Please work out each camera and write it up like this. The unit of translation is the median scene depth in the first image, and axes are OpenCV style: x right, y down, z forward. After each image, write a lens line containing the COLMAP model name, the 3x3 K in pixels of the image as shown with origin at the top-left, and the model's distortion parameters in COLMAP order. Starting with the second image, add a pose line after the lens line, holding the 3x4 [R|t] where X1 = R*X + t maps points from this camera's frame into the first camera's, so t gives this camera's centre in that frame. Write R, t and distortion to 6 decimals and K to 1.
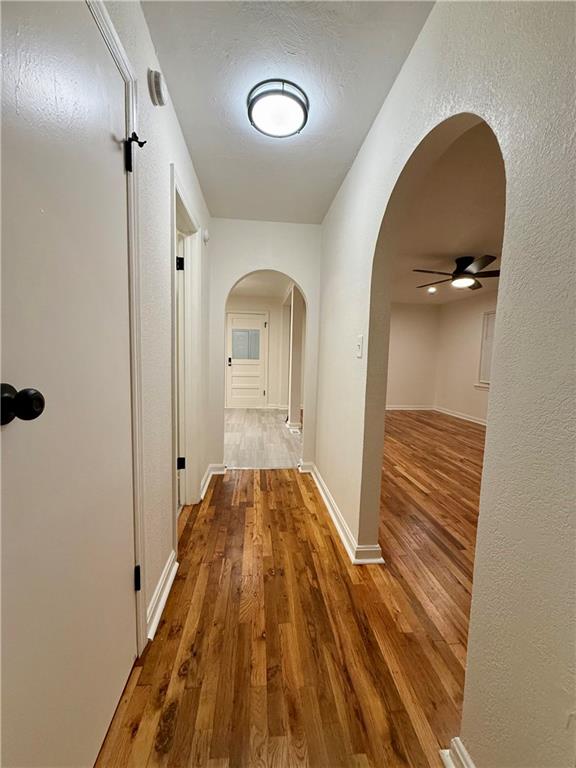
lens RADIAL K [[305.5, 0, 288.0], [0, 305.5, 384.0], [0, 0, 1]] dist [-0.002774, -0.000138]
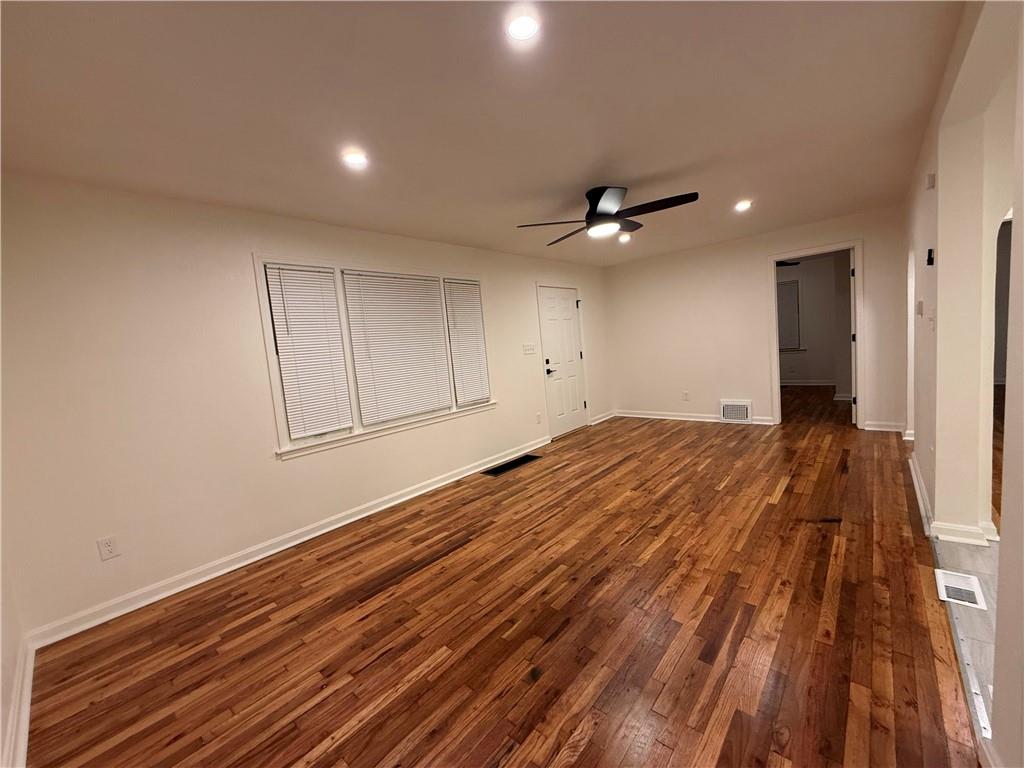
lens RADIAL K [[407.4, 0, 510.1], [0, 407.4, 388.1], [0, 0, 1]] dist [-0.002774, -0.000138]
pose [[-0.670605, -0.048812, 0.740207, 0.085304], [0.137083, 0.972493, 0.188323, -0.225201], [-0.729038, 0.227760, -0.645468, 1.917324]]
